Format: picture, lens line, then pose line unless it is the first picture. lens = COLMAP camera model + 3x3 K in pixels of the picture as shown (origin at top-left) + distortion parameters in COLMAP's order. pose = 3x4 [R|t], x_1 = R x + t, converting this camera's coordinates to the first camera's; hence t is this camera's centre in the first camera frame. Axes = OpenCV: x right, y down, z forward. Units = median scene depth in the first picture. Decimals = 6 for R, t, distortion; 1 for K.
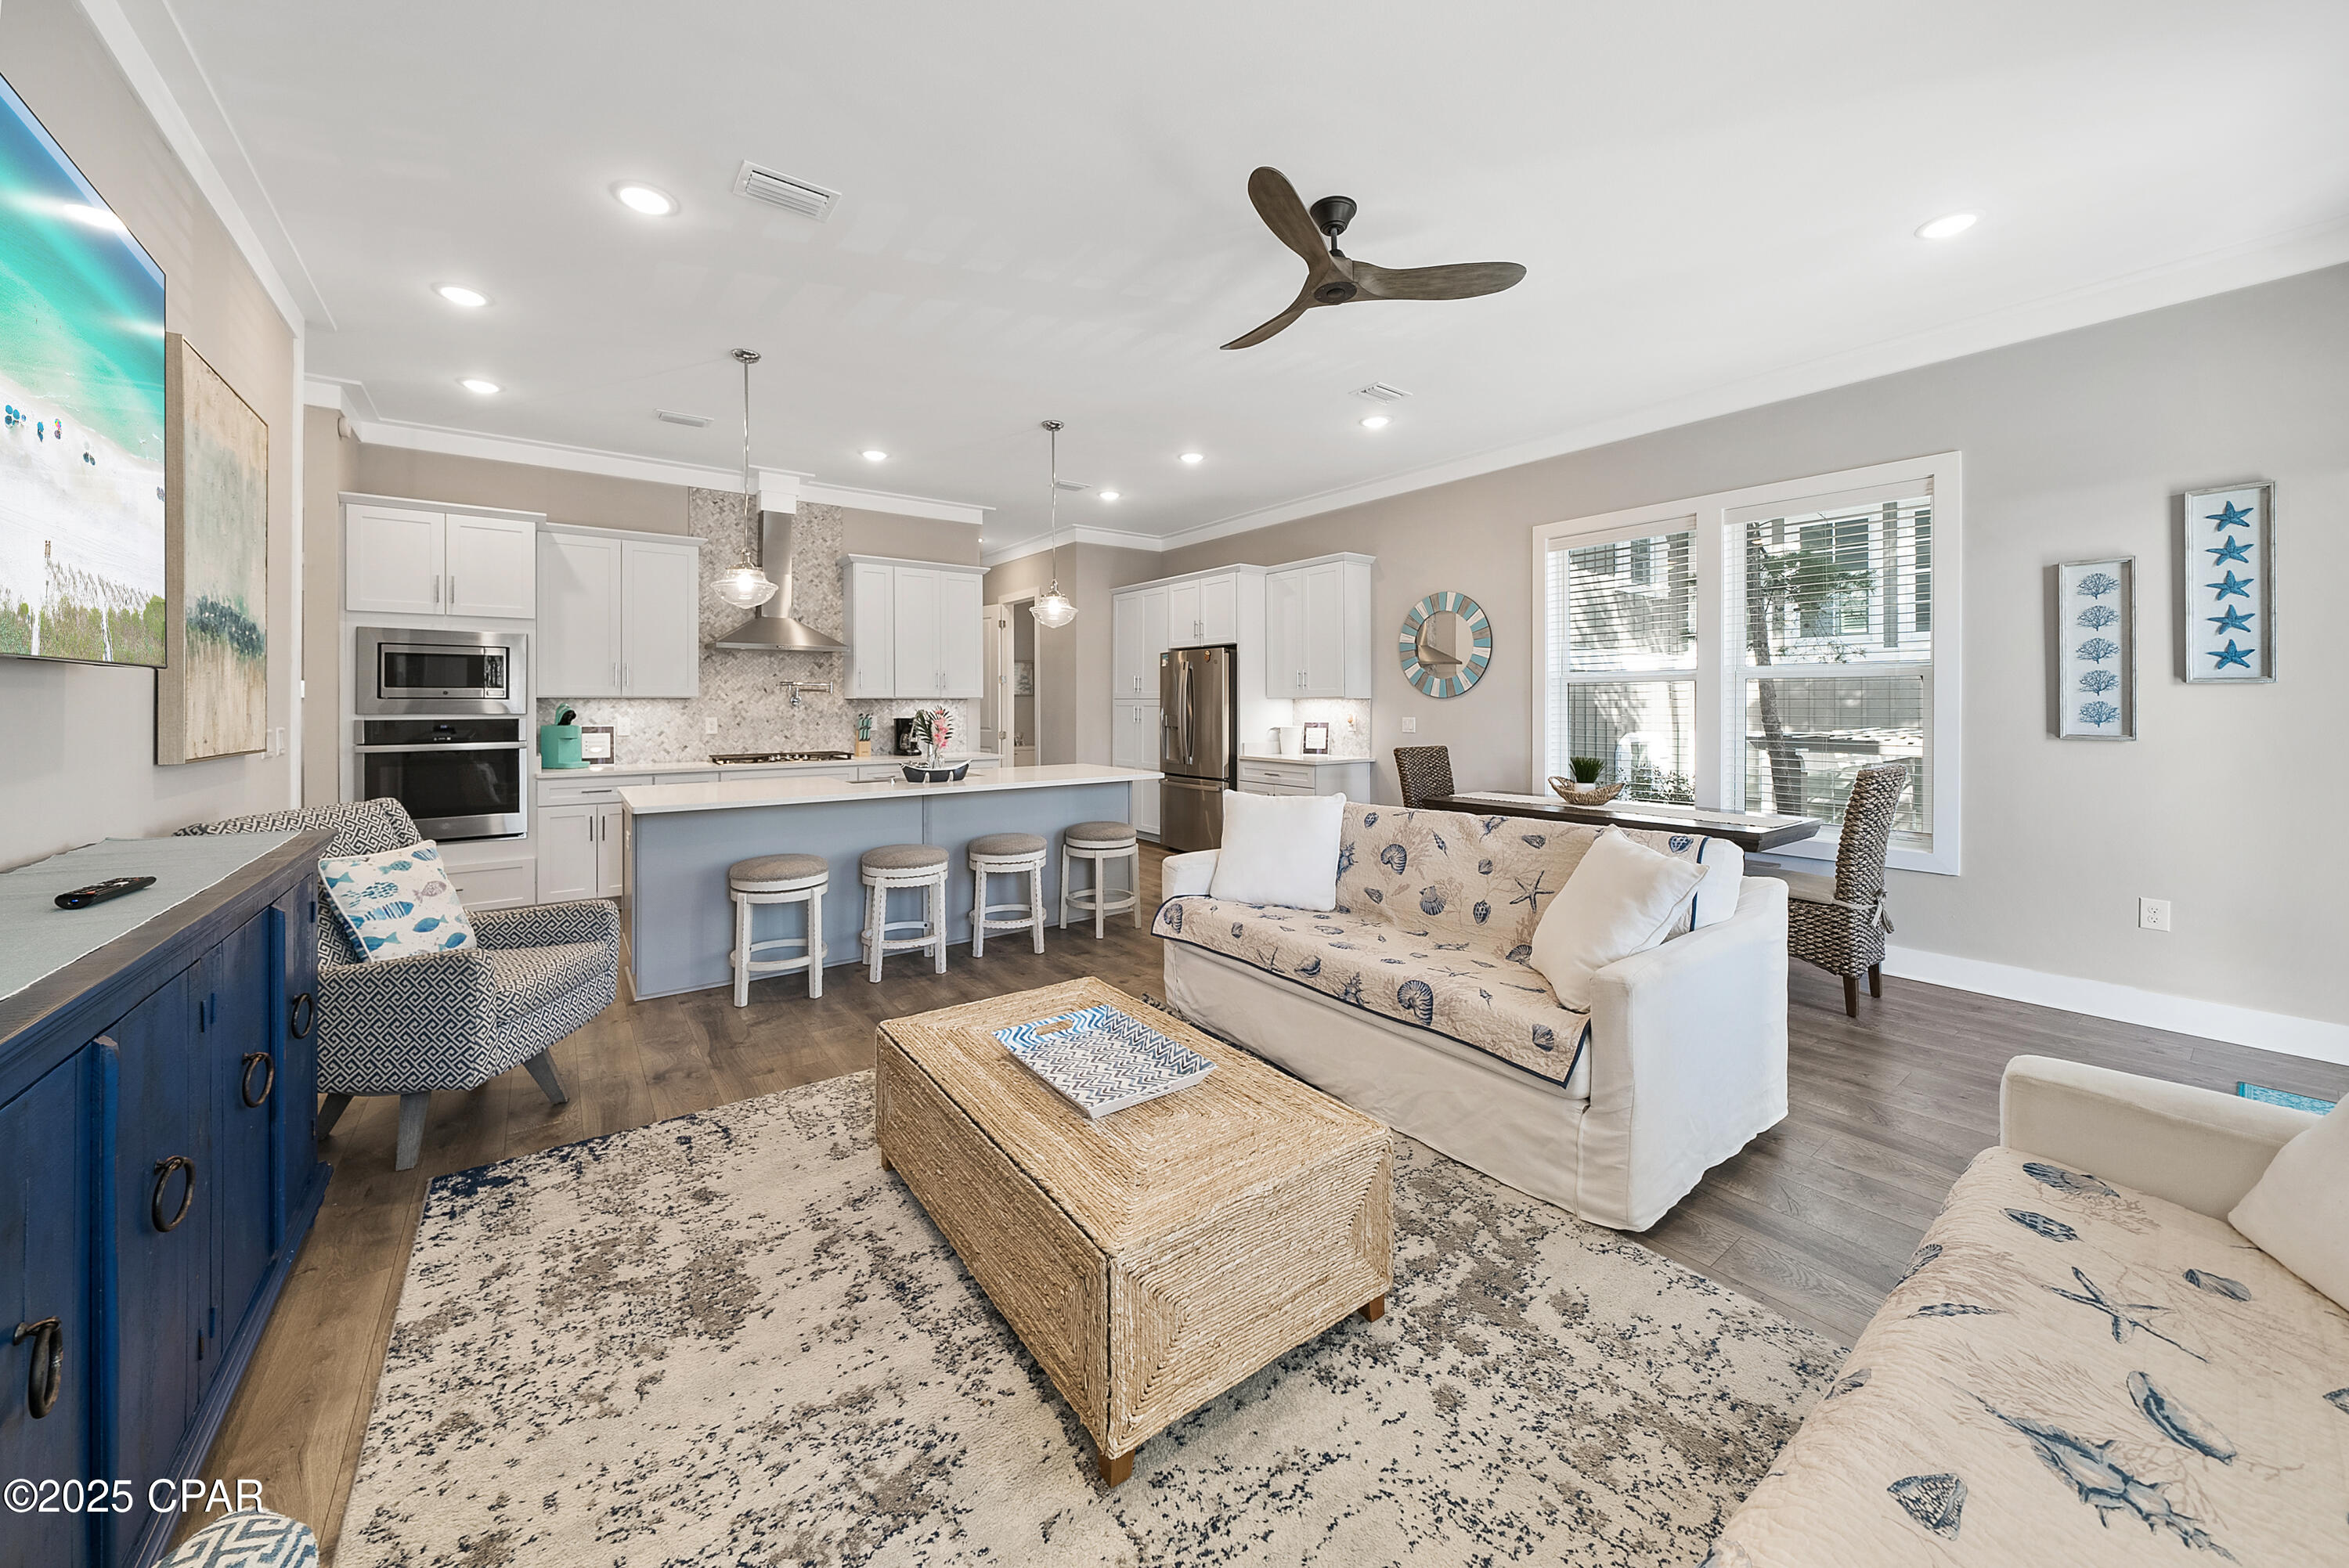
lens RADIAL K [[836.0, 0, 1142.9], [0, 836.0, 703.1], [0, 0, 1]] dist [-0.007056, -0.000035]
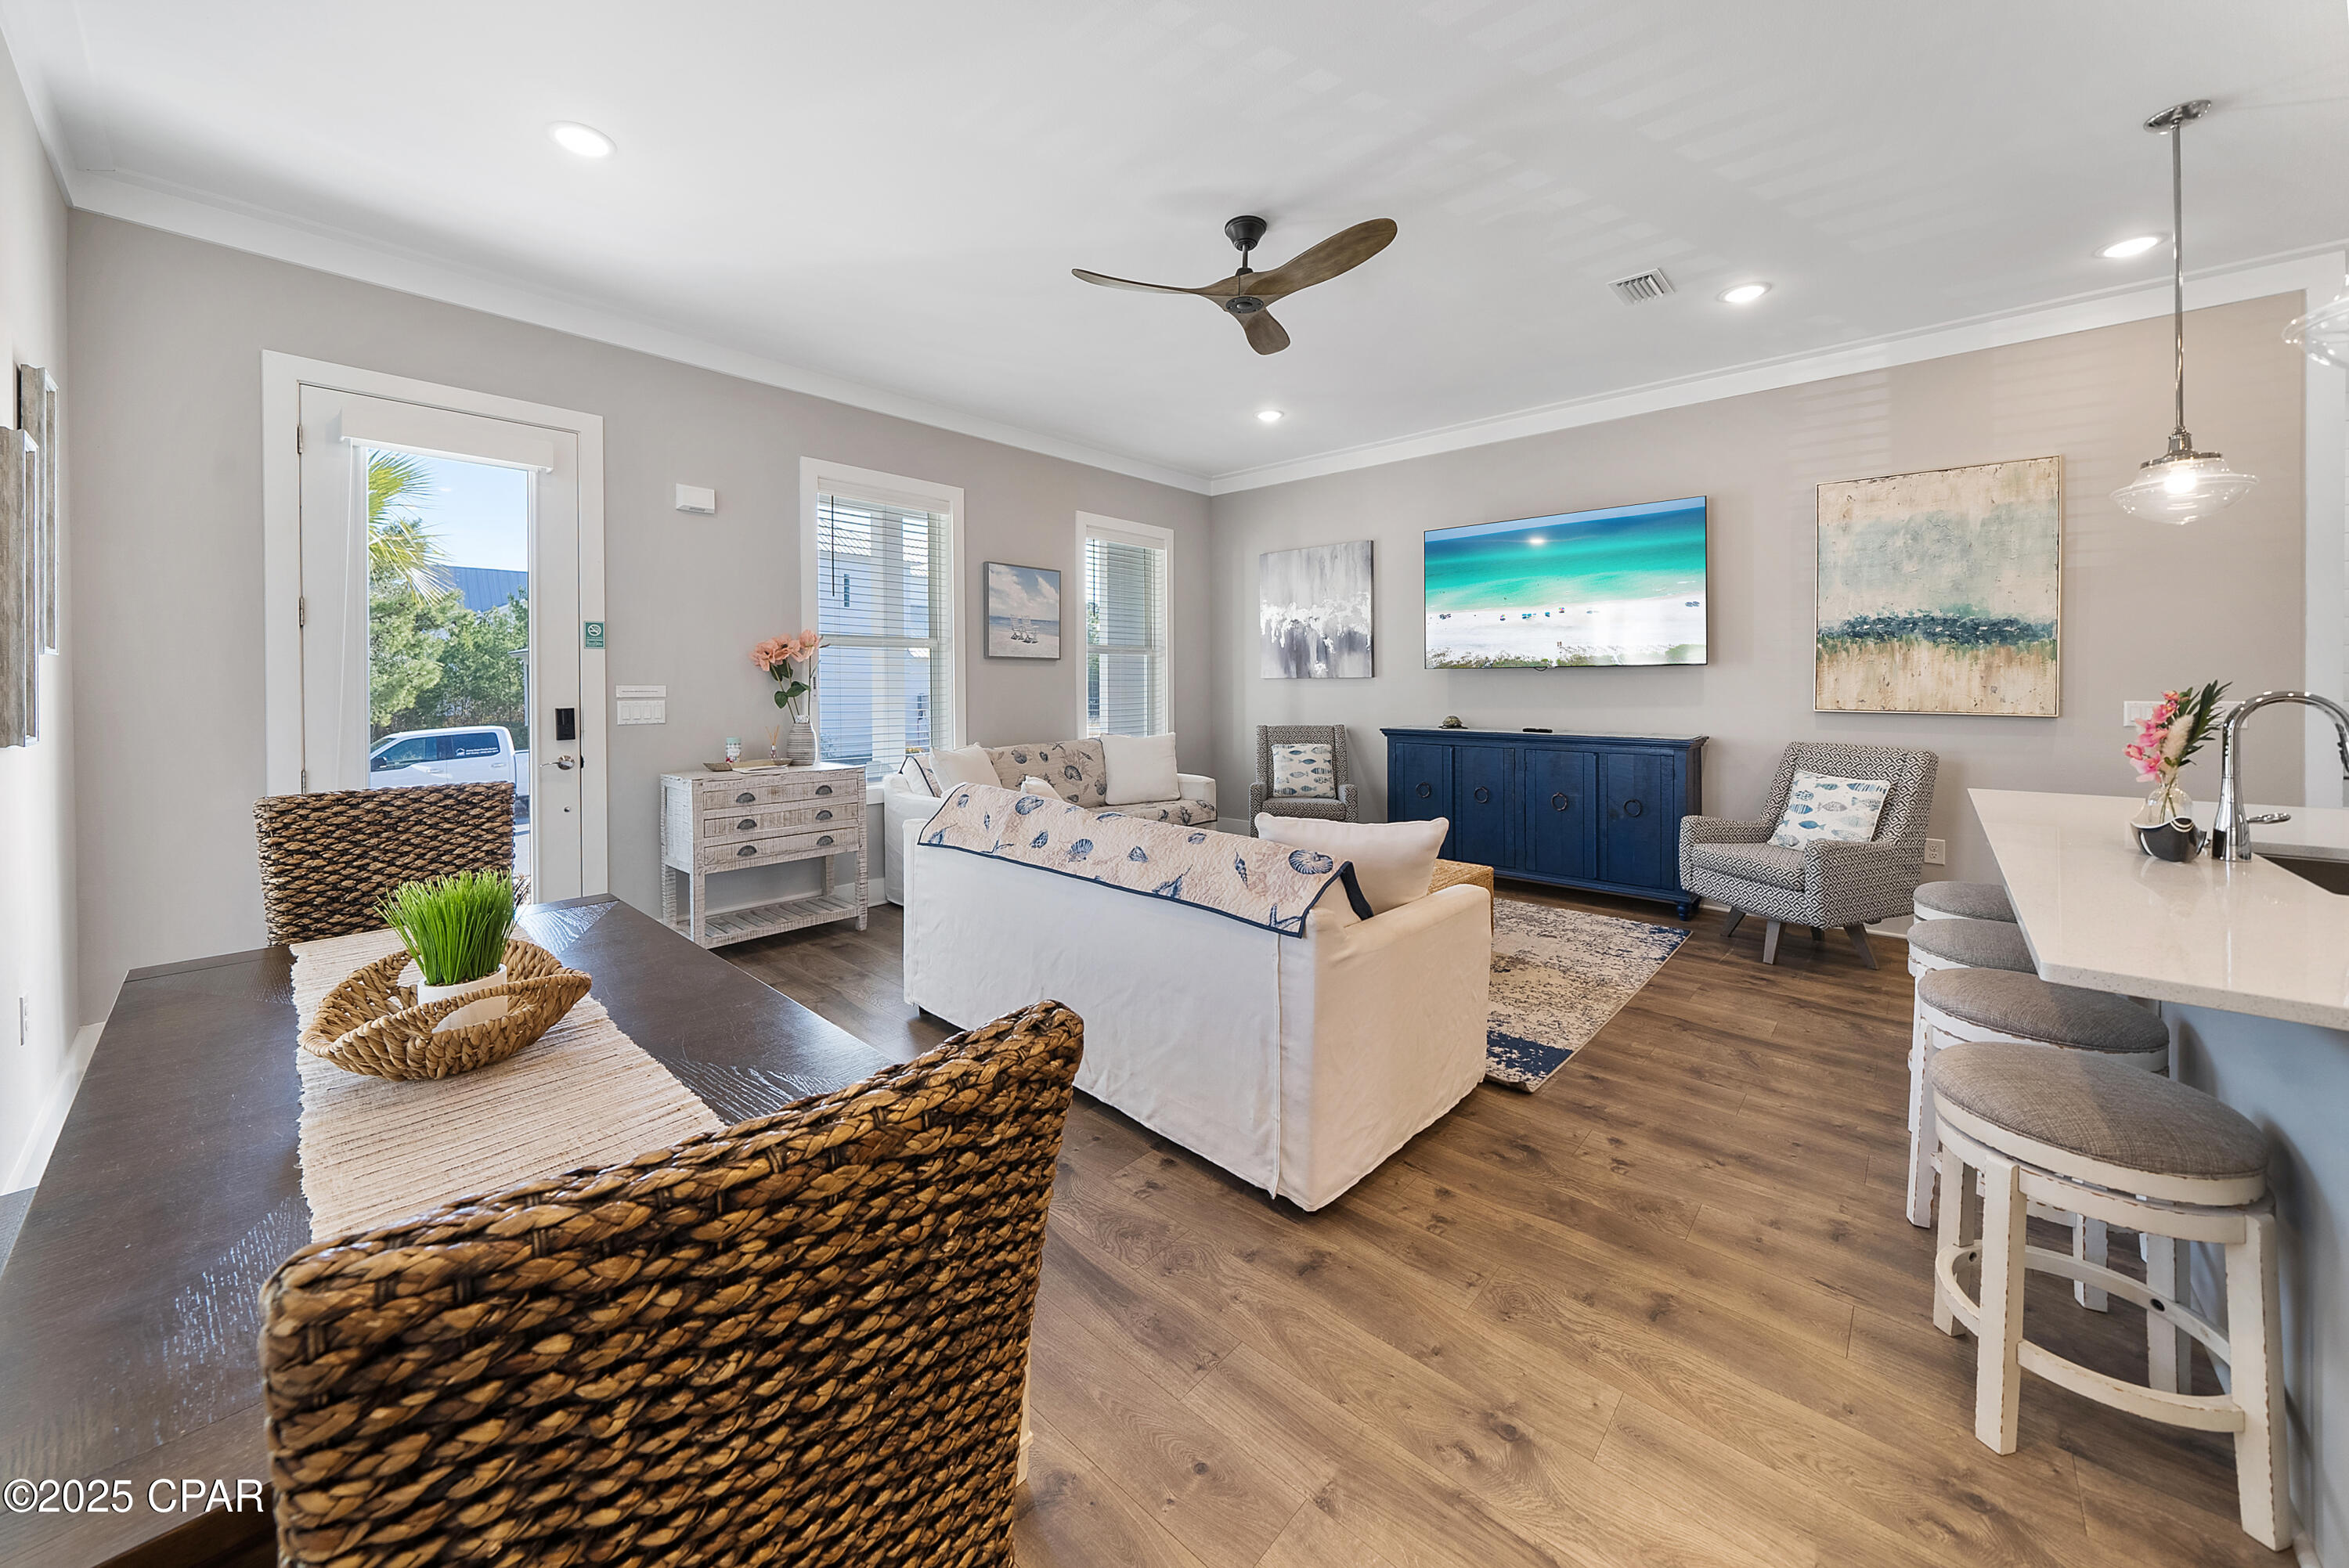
lens RADIAL K [[836.0, 0, 1194.4], [0, 836.0, 679.5], [0, 0, 1]] dist [-0.007056, -0.000035]
pose [[-0.971106, 0.002686, -0.238633, 0.477250], [0.003475, 0.999990, -0.002887, 0.001699], [0.238623, -0.003633, -0.971106, 1.775938]]
